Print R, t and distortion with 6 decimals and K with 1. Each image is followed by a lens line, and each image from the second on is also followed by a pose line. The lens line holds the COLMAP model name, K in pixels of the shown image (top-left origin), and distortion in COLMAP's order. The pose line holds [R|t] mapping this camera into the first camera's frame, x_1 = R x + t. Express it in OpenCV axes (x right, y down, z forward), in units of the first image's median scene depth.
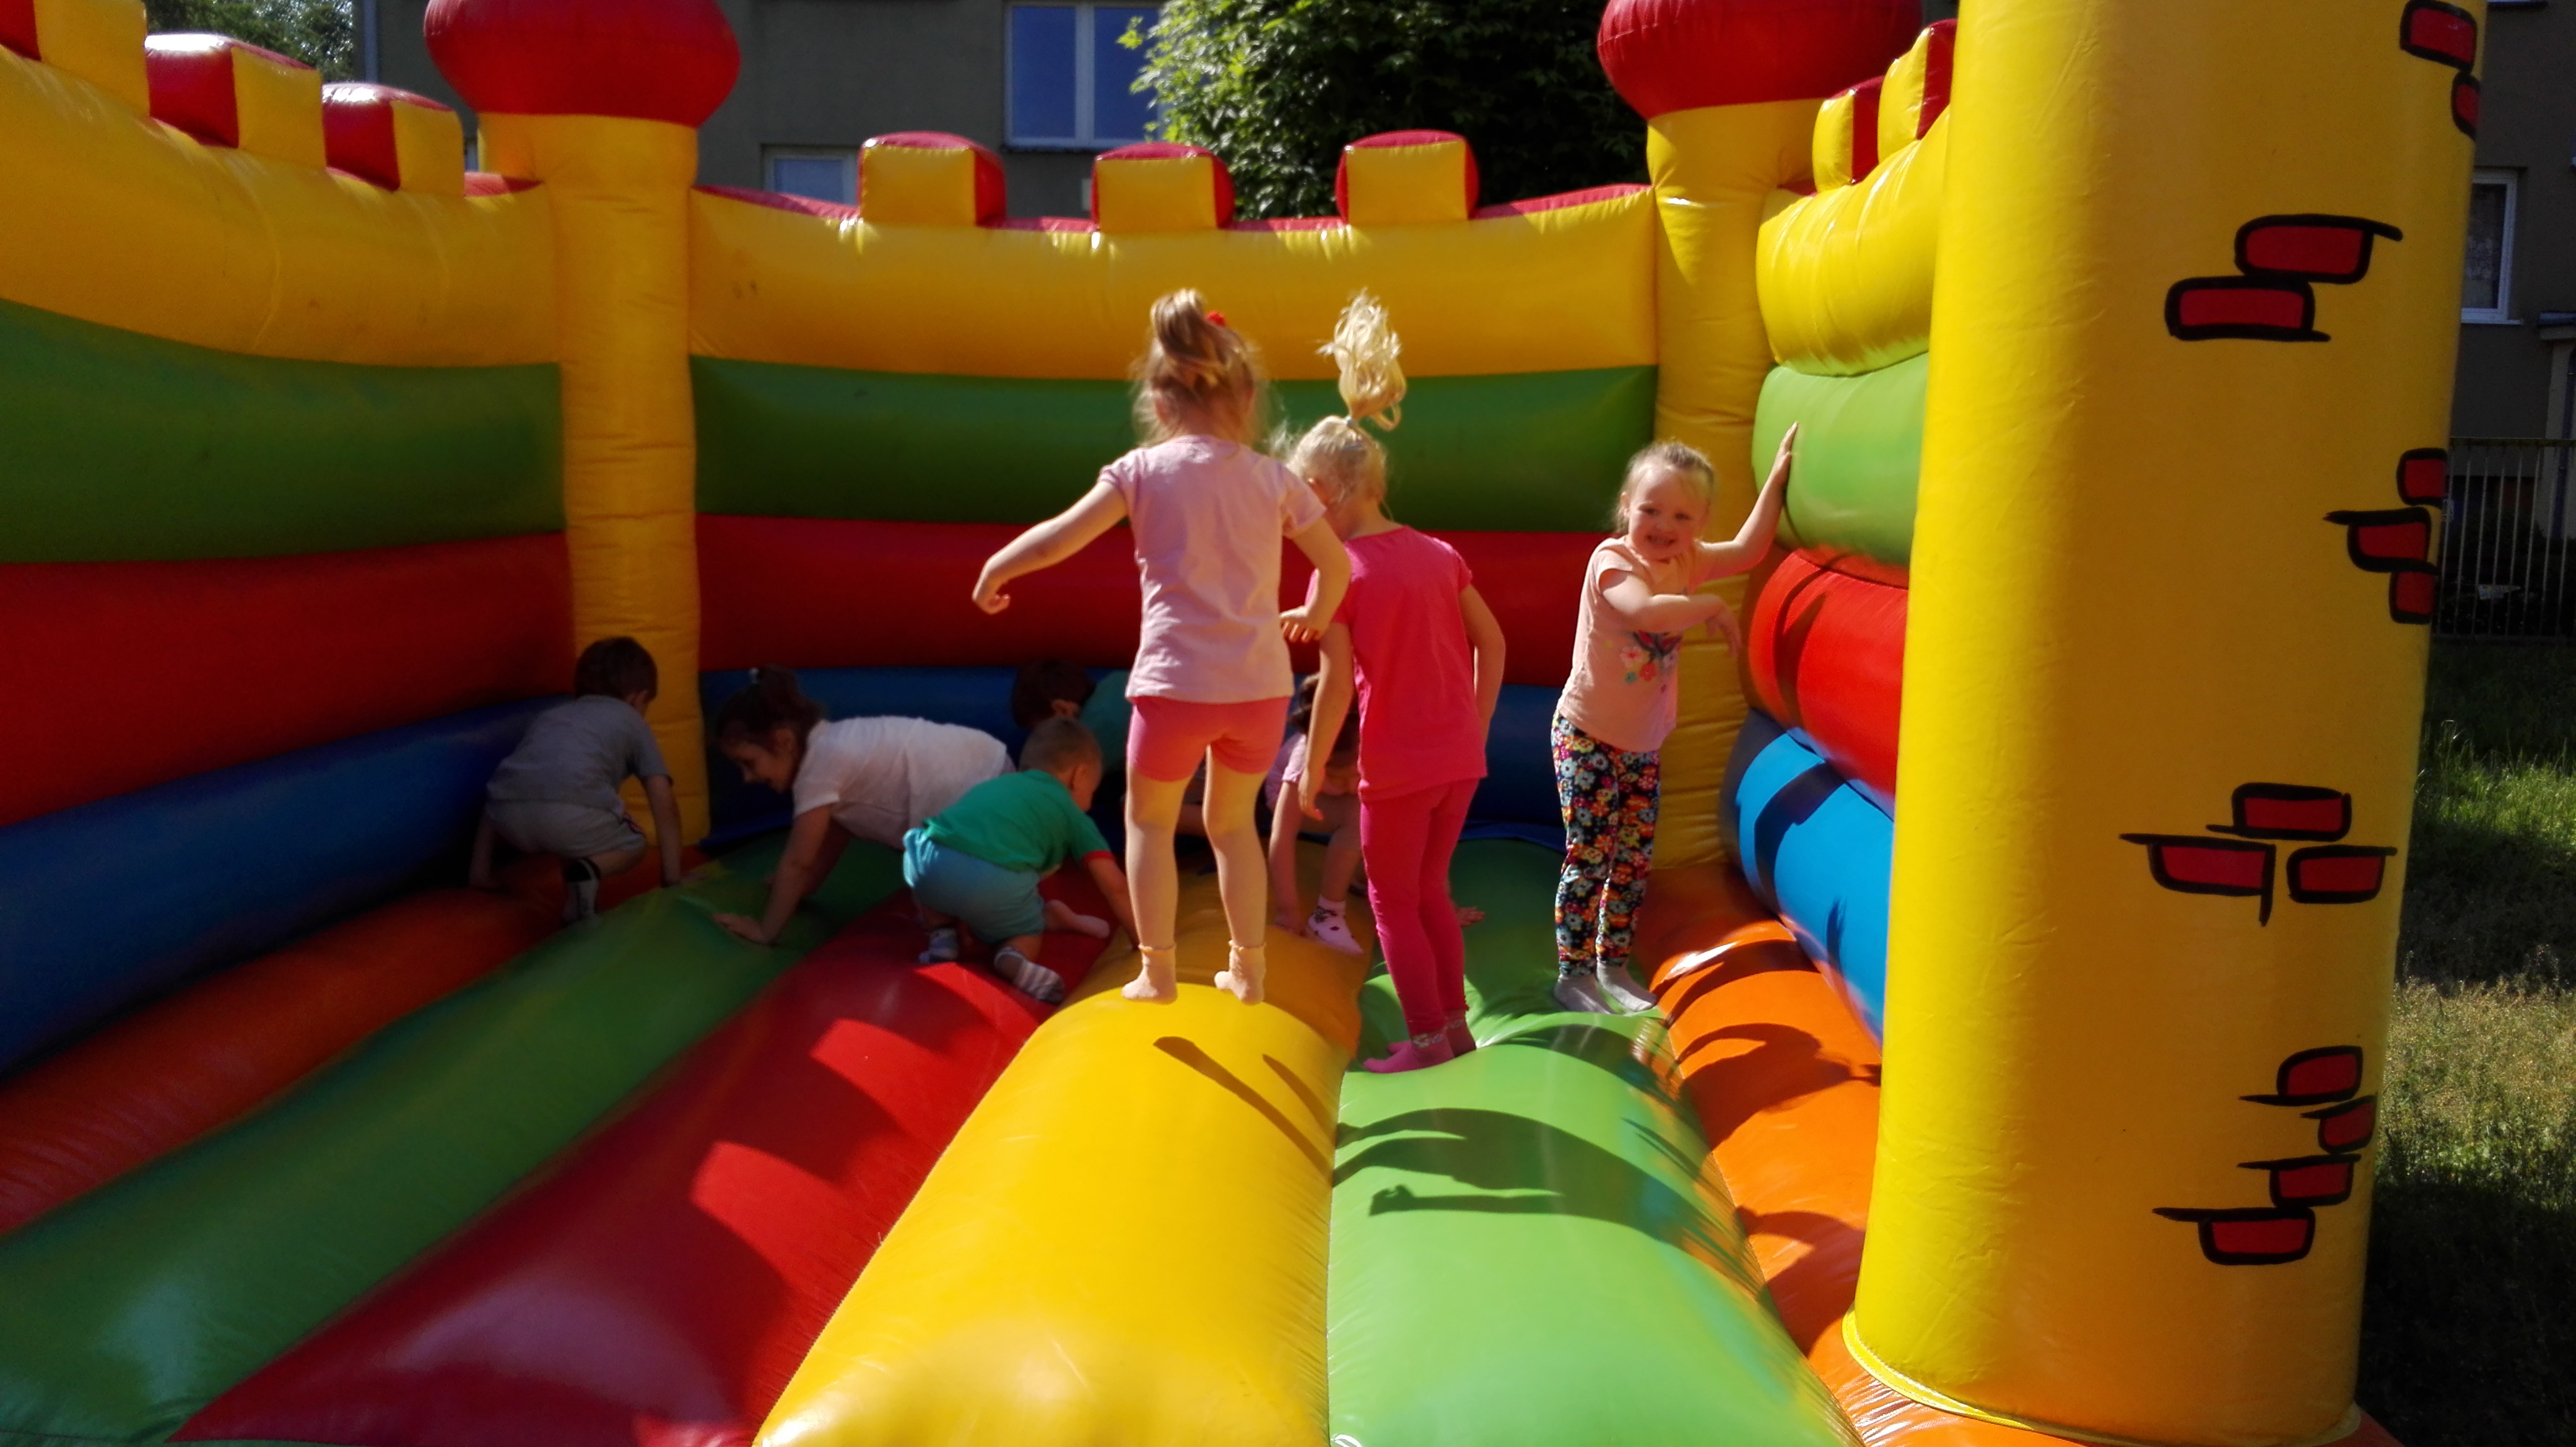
lens RADIAL K [[2073.0, 0, 1254.3], [0, 2073.0, 757.0], [0, 0, 1]] dist [0.122217, -0.199687]
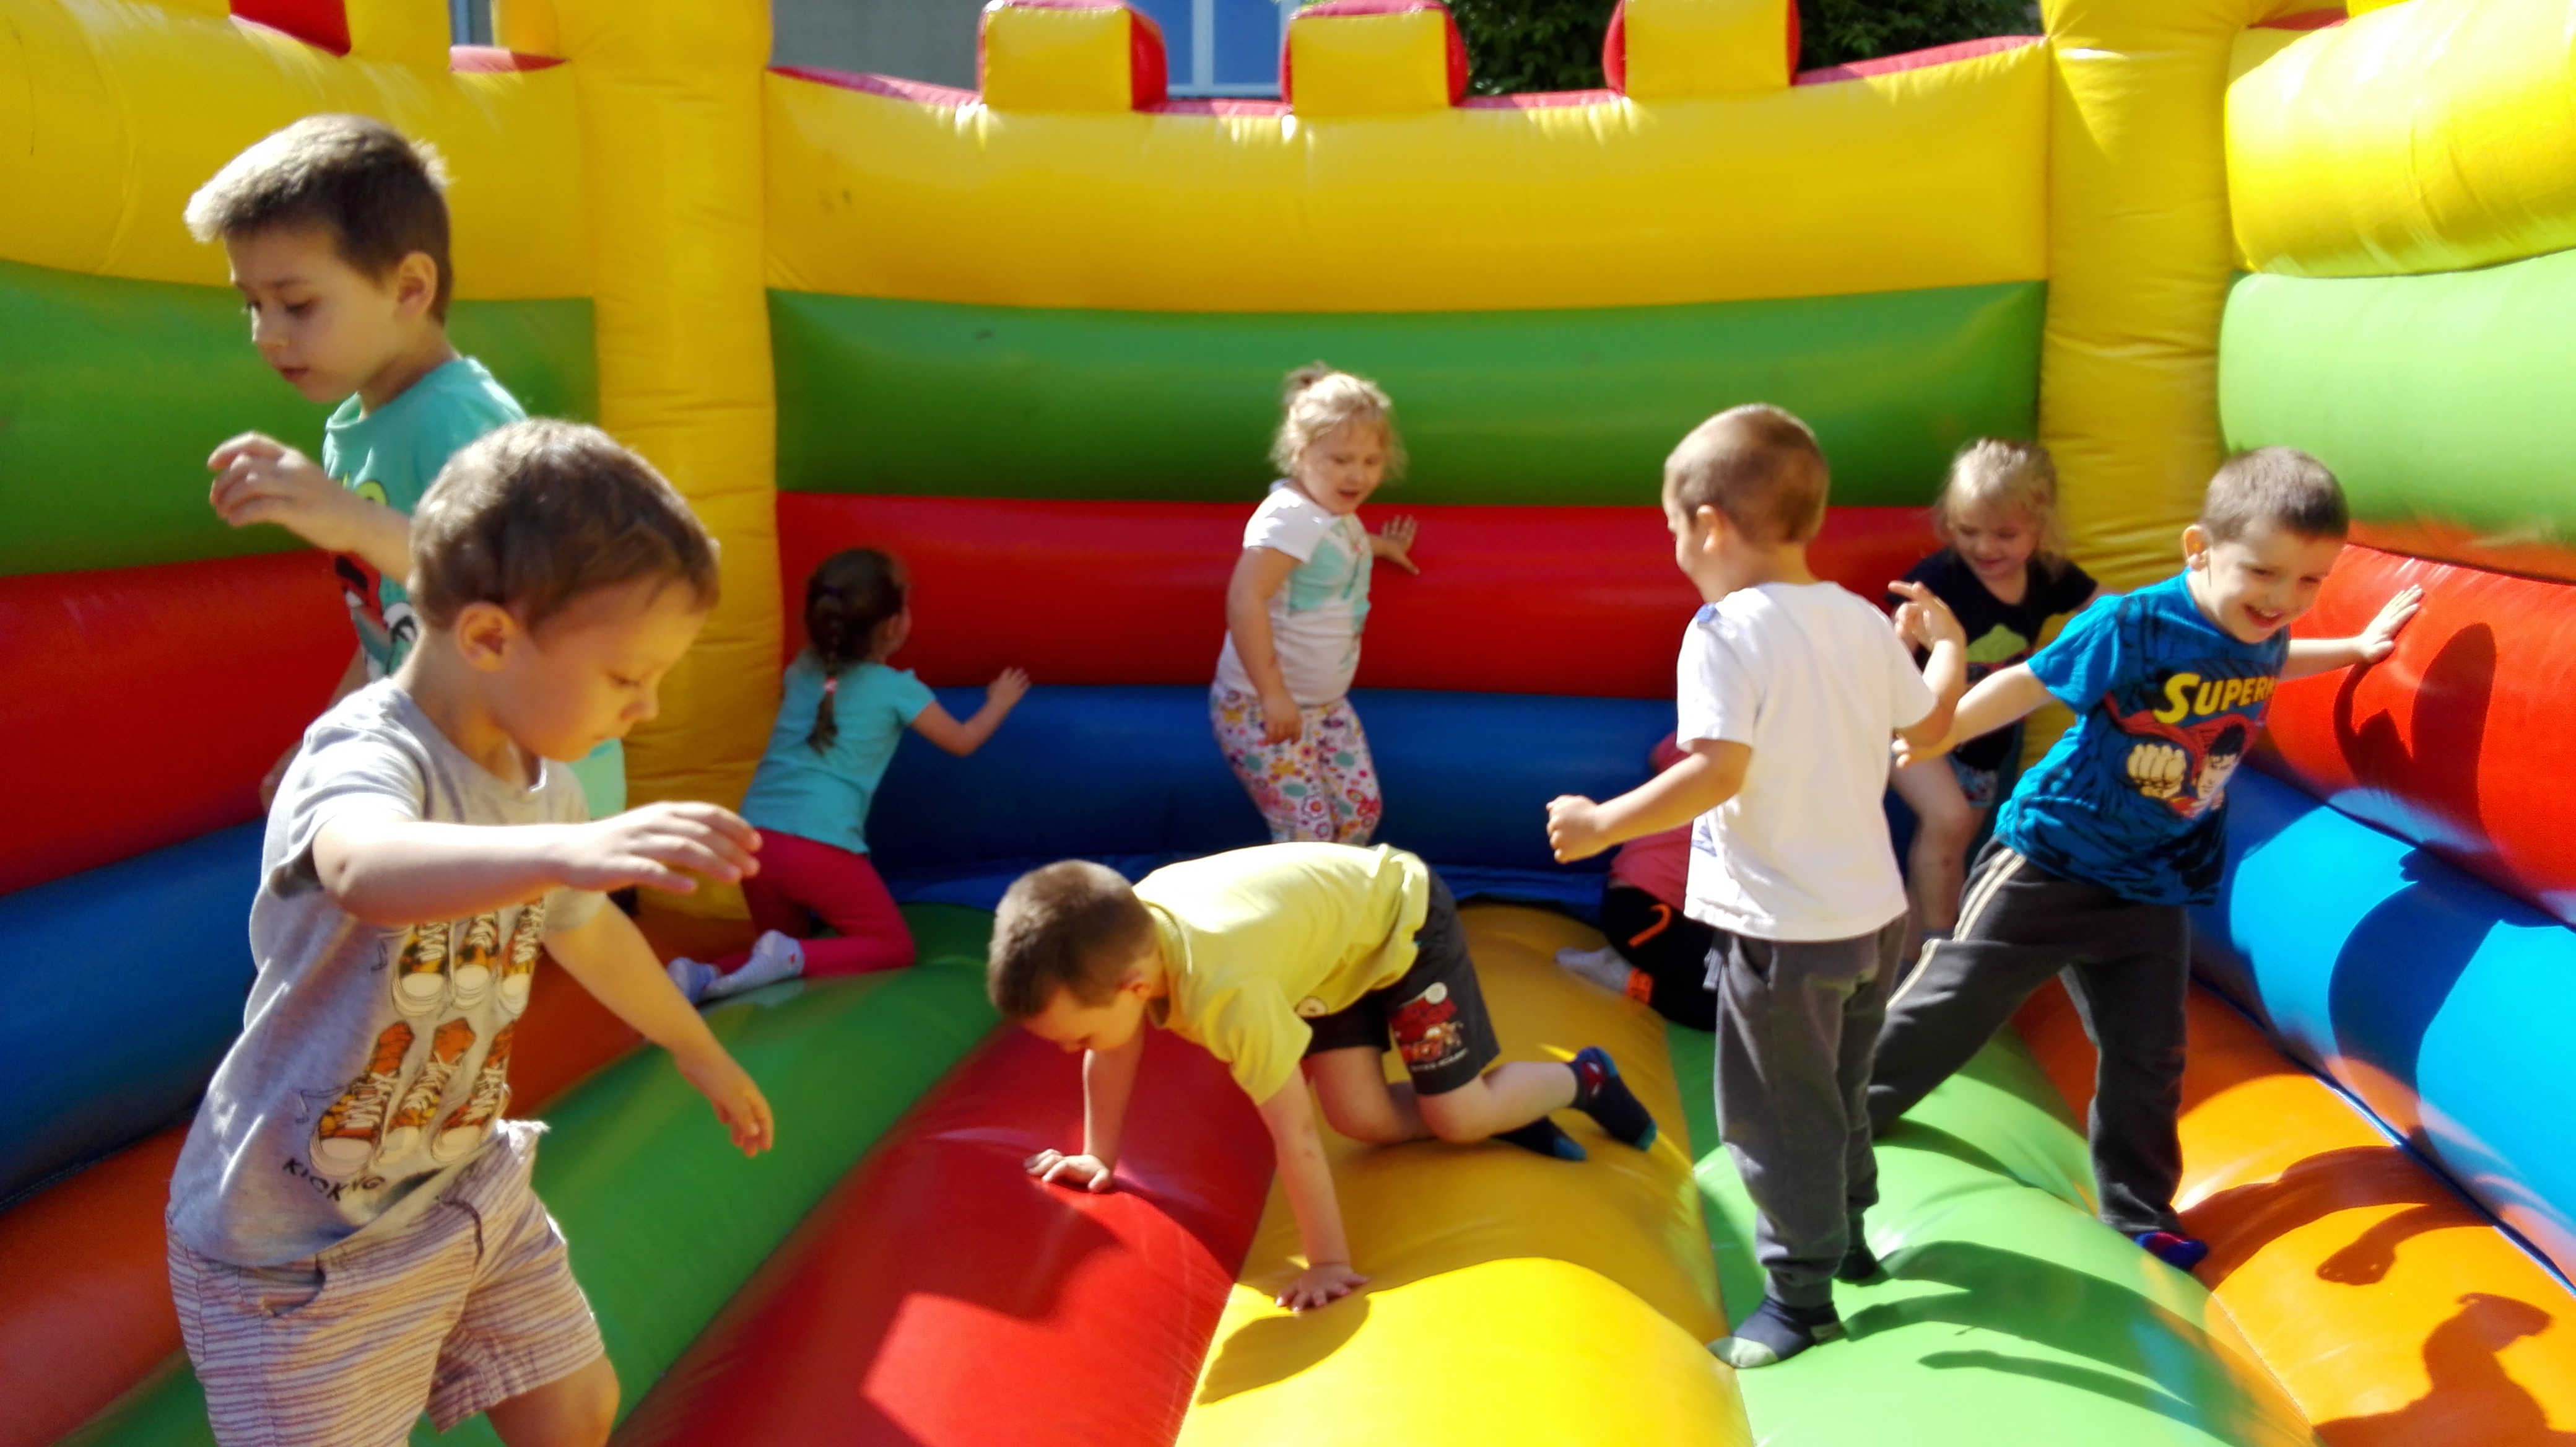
lens RADIAL K [[2073.0, 0, 1299.8], [0, 2073.0, 751.7], [0, 0, 1]] dist [0.122217, -0.199687]
pose [[0.998809, -0.001353, -0.048783, -0.035848], [0.002057, 0.999894, 0.014385, -0.031919], [0.048758, -0.014469, 0.998706, 0.242282]]
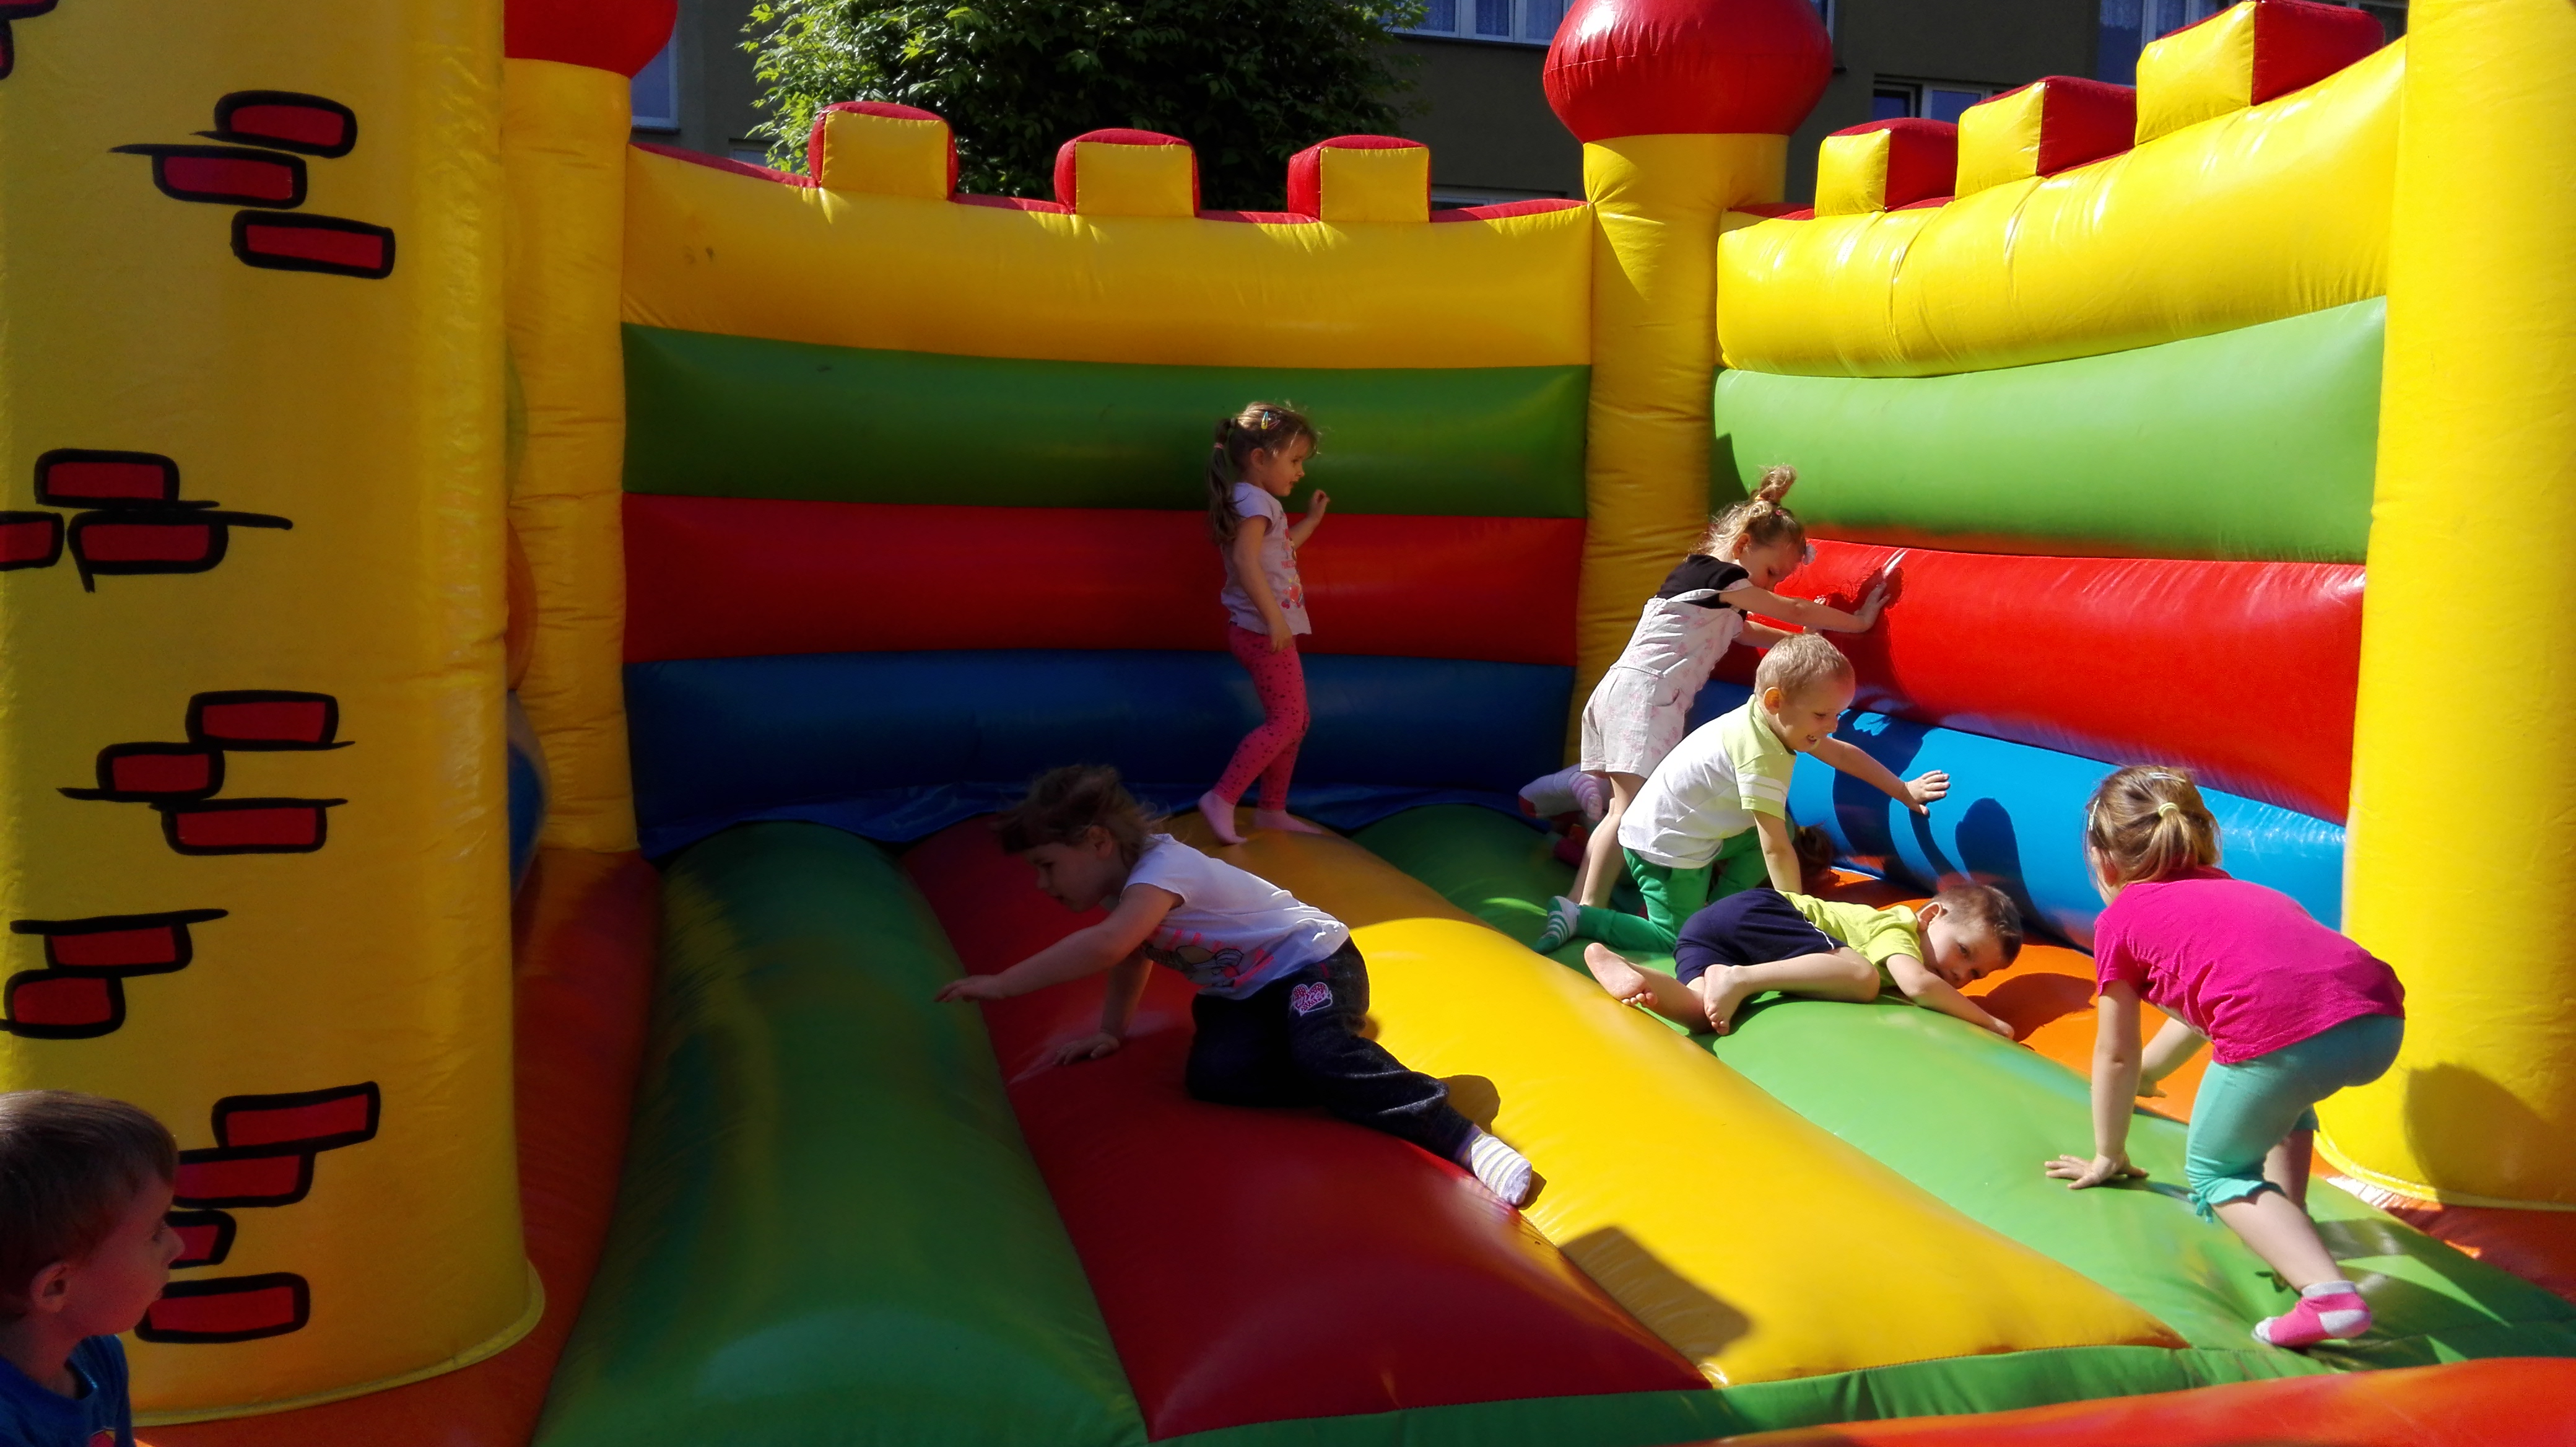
lens RADIAL K [[2073.0, 0, 1331.6], [0, 2073.0, 742.4], [0, 0, 1]] dist [0.122217, -0.199687]
pose [[0.935479, -0.034314, 0.351711, -0.323785], [0.037275, 0.999304, -0.001647, 0.005506], [-0.351410, 0.014651, 0.936107, 0.033909]]
